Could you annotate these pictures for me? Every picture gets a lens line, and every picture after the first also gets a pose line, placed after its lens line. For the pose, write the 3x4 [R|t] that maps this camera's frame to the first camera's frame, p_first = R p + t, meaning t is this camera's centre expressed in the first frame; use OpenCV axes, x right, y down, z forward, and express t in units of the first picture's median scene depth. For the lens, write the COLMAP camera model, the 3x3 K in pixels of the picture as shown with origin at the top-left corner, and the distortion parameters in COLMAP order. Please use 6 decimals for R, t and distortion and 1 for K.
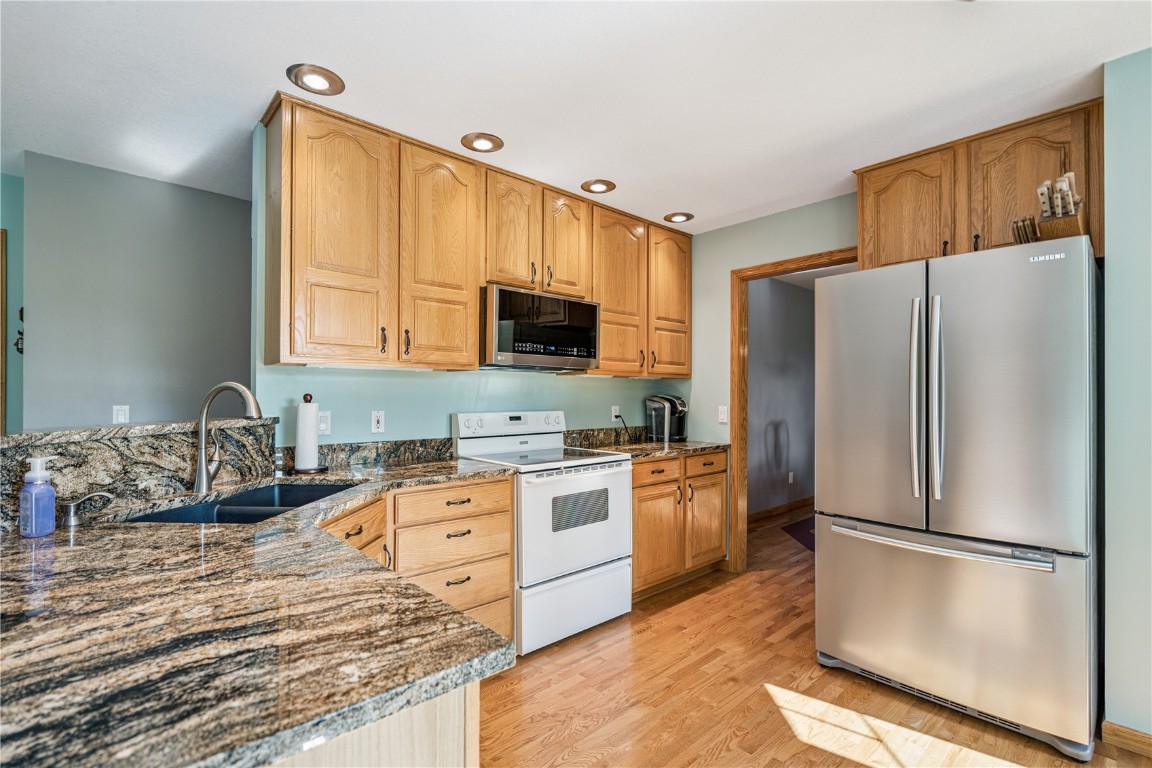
lens RADIAL K [[525.7, 0, 576.3], [0, 525.7, 394.7], [0, 0, 1]] dist [-0.007748, 0.000170]
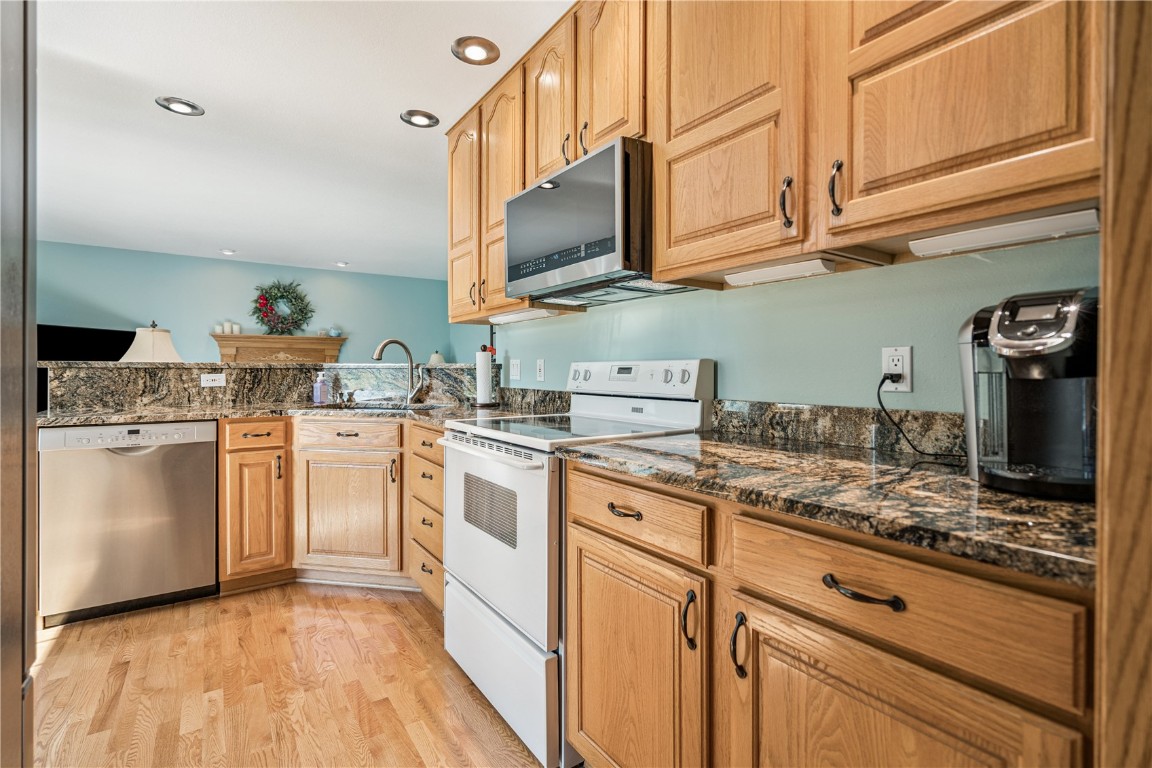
lens RADIAL K [[525.7, 0, 576.3], [0, 525.7, 374.5], [0, 0, 1]] dist [-0.007748, 0.000170]
pose [[-0.128446, 0.003633, -0.991710, 0.664342], [-0.002834, 0.999988, 0.004030, 0.058501], [0.991712, 0.003328, -0.128434, 1.263855]]
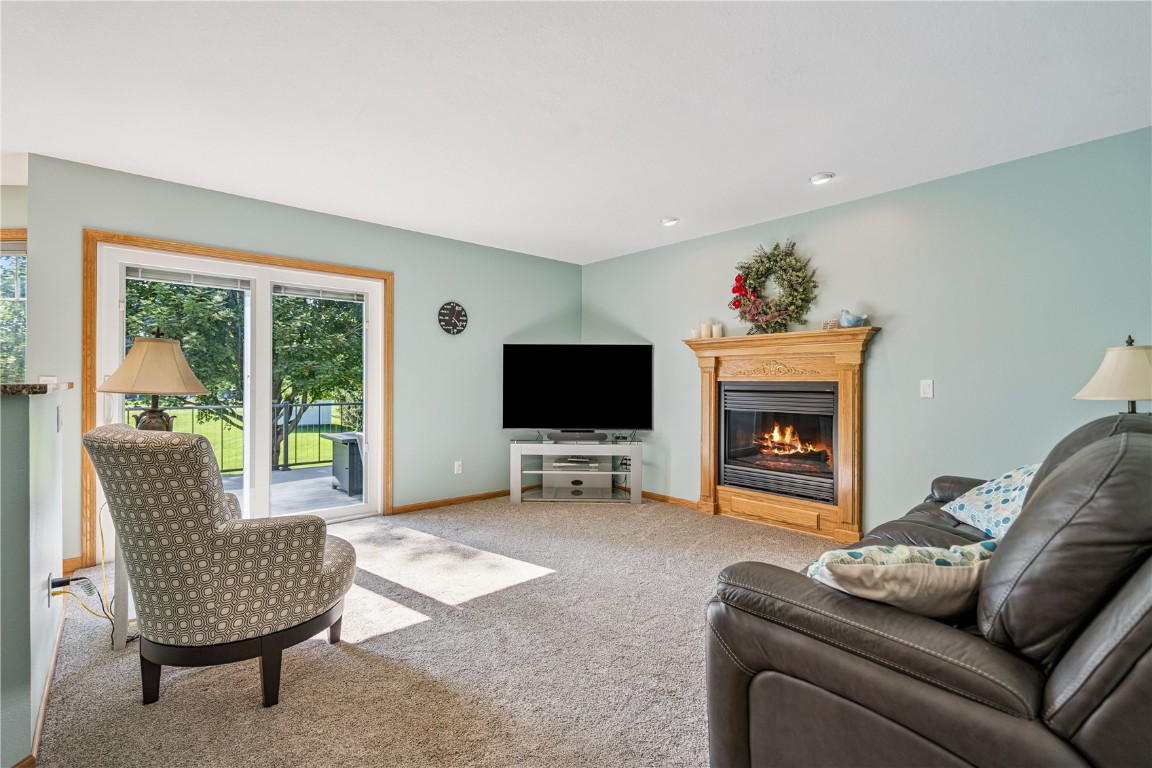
lens RADIAL K [[525.7, 0, 579.8], [0, 525.7, 376.8], [0, 0, 1]] dist [-0.007748, 0.000170]
pose [[-0.999927, -0.011817, 0.002512, -1.241623], [-0.011845, 0.999861, -0.011753, 0.032844], [-0.002372, -0.011782, -0.999928, 1.065082]]
